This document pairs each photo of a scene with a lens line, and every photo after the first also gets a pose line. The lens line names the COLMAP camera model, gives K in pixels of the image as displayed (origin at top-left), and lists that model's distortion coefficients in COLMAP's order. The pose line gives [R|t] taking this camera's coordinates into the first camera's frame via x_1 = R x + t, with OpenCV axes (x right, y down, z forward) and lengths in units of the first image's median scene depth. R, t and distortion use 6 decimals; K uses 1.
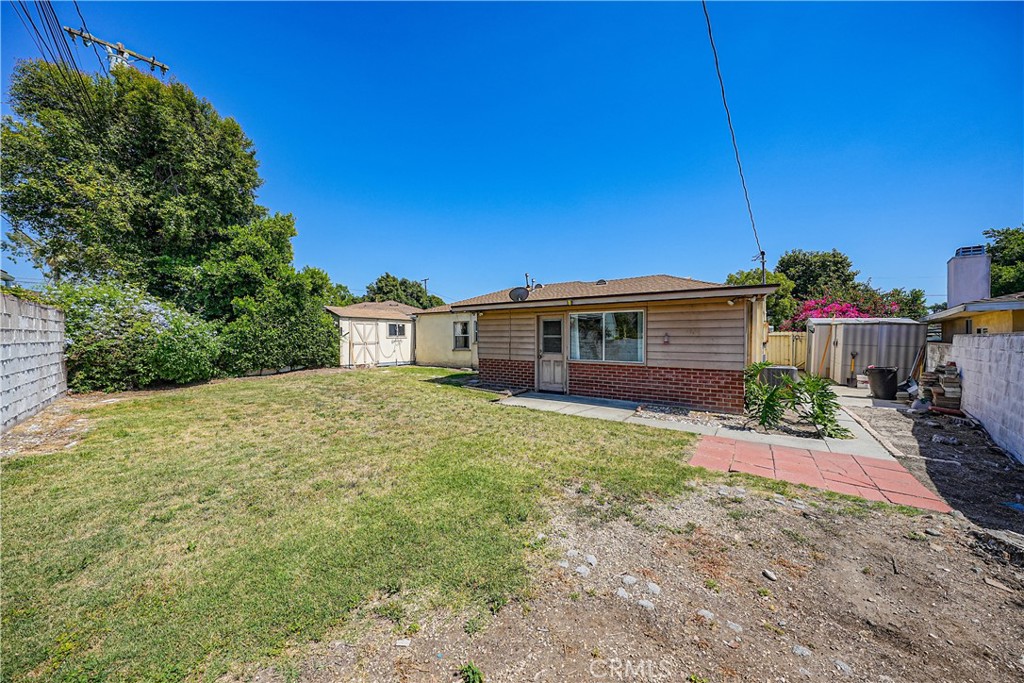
lens RADIAL K [[353.1, 0, 515.3], [0, 353.1, 342.0], [0, 0, 1]] dist [-0.002446, 0.000152]
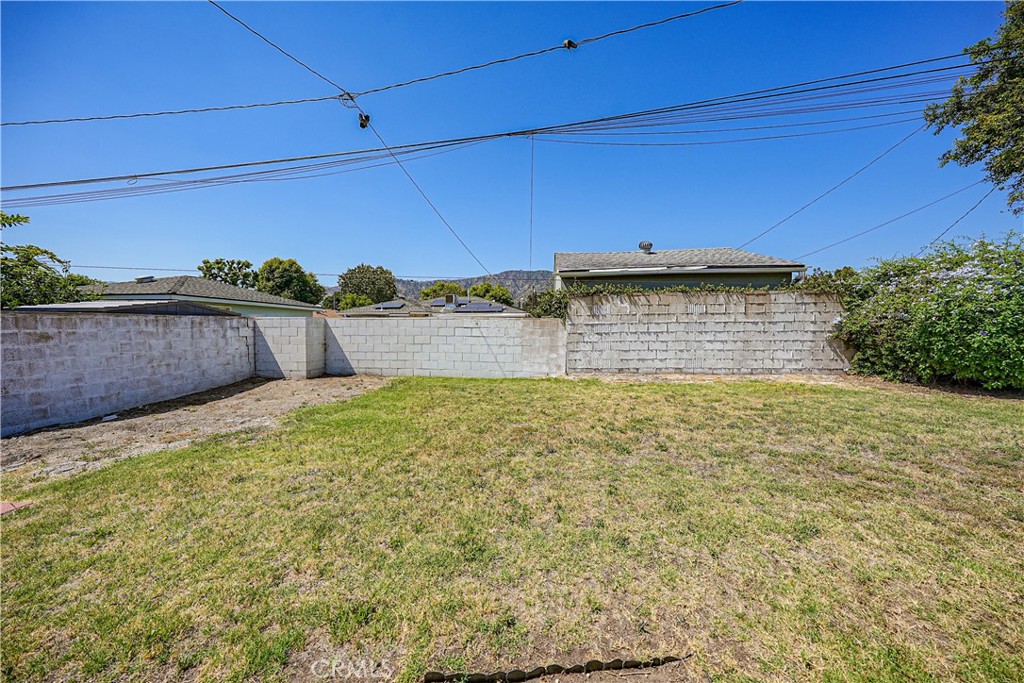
lens RADIAL K [[353.1, 0, 509.0], [0, 353.1, 340.8], [0, 0, 1]] dist [-0.002446, 0.000152]
pose [[-0.774137, 0.031514, -0.632233, 0.093918], [-0.003574, 0.998526, 0.054149, 0.002410], [0.633008, 0.044178, -0.772884, 0.895602]]
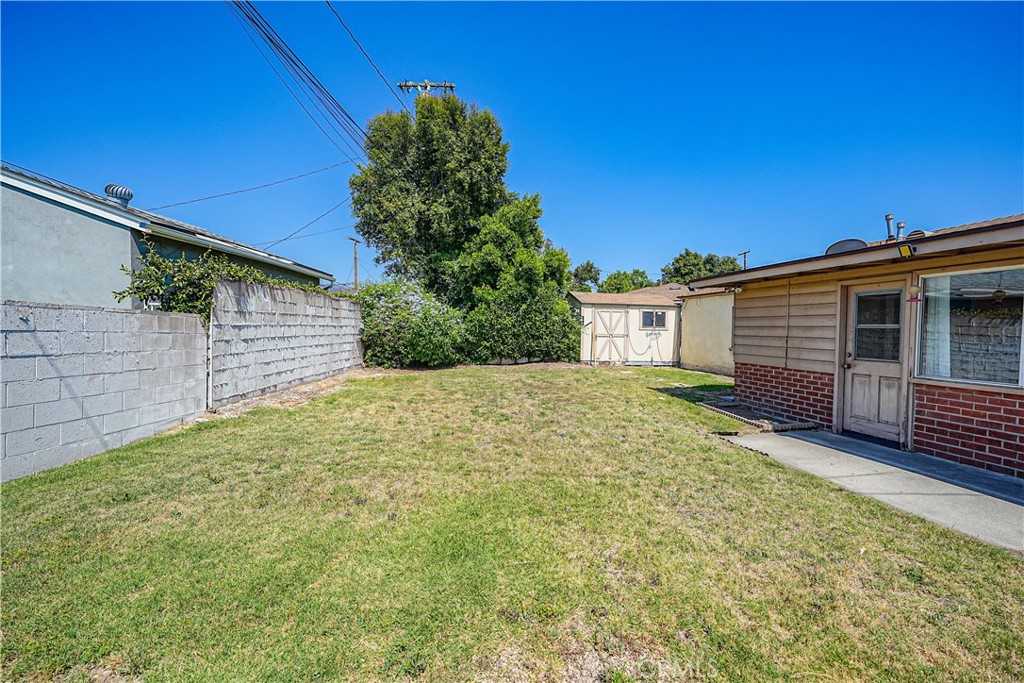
lens RADIAL K [[428.7, 0, 502.1], [0, 428.7, 342.6], [0, 0, 1]] dist [-0.001267, 0.000340]
pose [[0.703029, 0.035266, -0.710287, 0.155467], [-0.027831, 0.999369, 0.022073, 0.007684], [0.710617, 0.004250, 0.703566, 0.198221]]
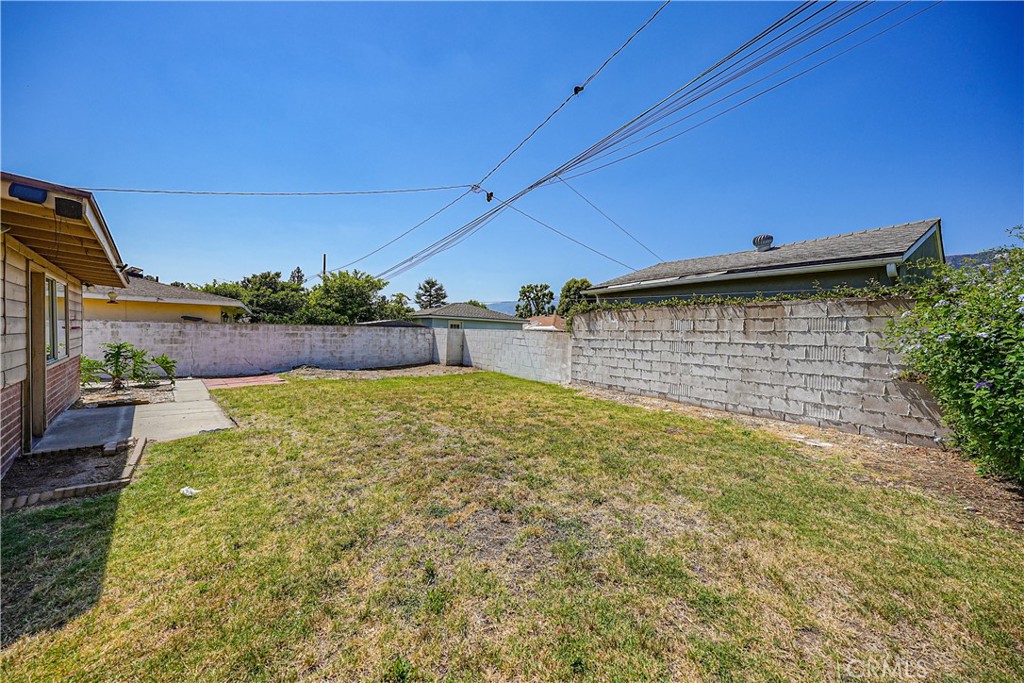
lens RADIAL K [[353.1, 0, 494.0], [0, 353.1, 341.1], [0, 0, 1]] dist [-0.002446, 0.000152]
pose [[-0.980319, -0.030068, 0.195116, -0.527992], [-0.022751, 0.998955, 0.039634, -0.016961], [-0.196103, 0.034415, -0.979979, 1.281194]]
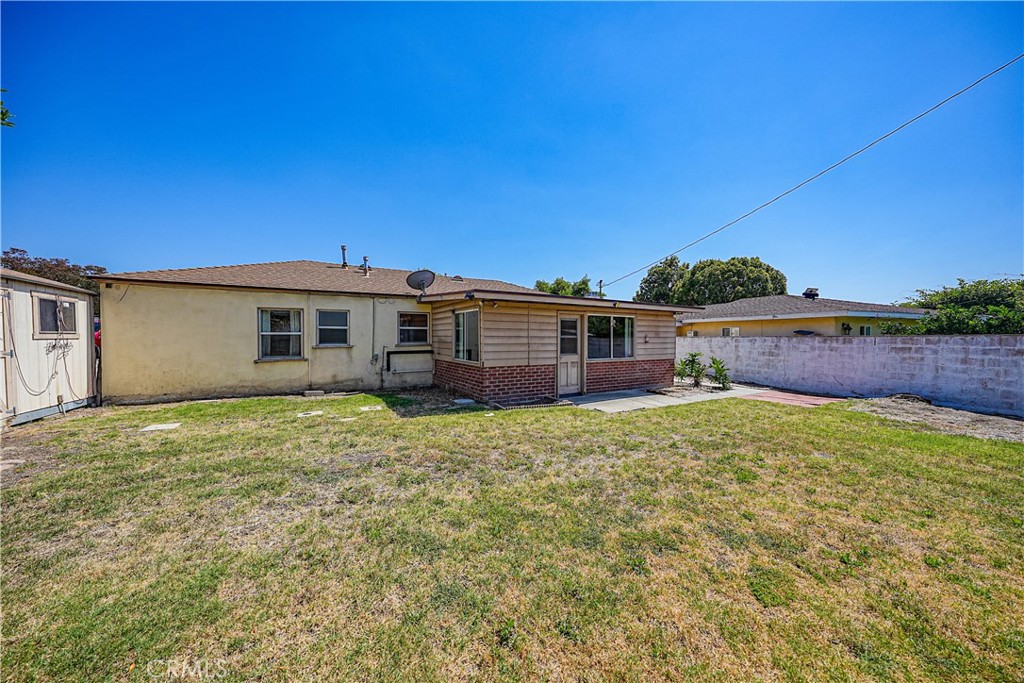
lens RADIAL K [[353.1, 0, 520.1], [0, 353.1, 336.0], [0, 0, 1]] dist [-0.002446, 0.000152]
pose [[0.421577, 0.005853, 0.906773, -0.783323], [0.010125, 0.999886, -0.011162, -0.008088], [-0.906736, 0.013887, 0.421470, 0.688674]]
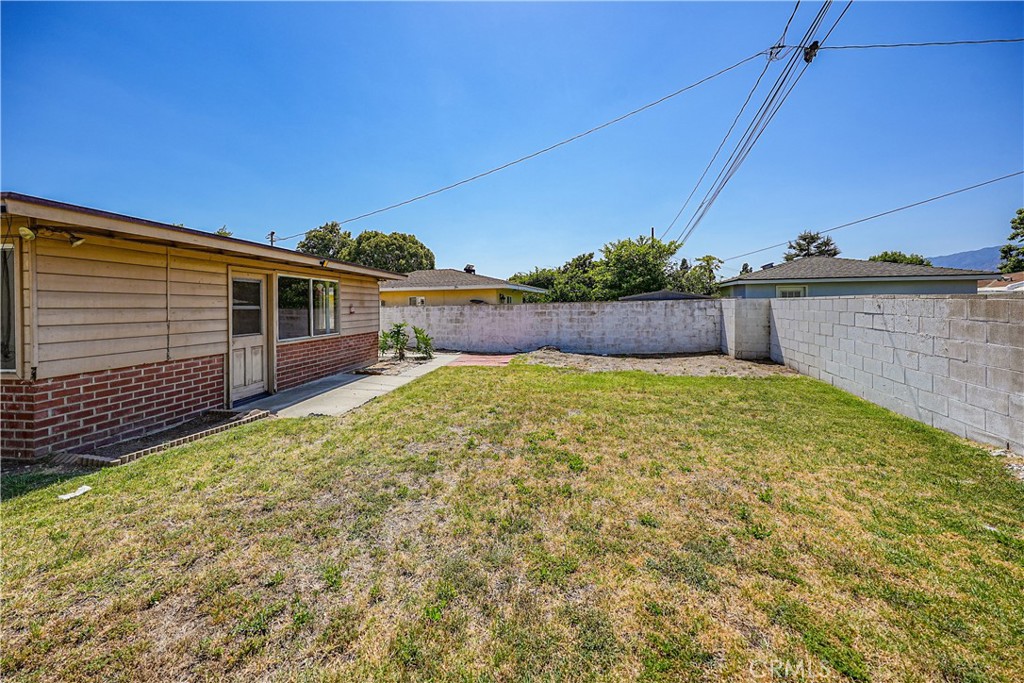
lens RADIAL K [[353.1, 0, 501.2], [0, 353.1, 303.6], [0, 0, 1]] dist [-0.002446, 0.000152]
pose [[-0.432212, 0.013731, 0.901668, -0.608350], [0.027096, 0.999630, -0.002234, -0.009024], [-0.901365, 0.023466, -0.432424, 0.833247]]
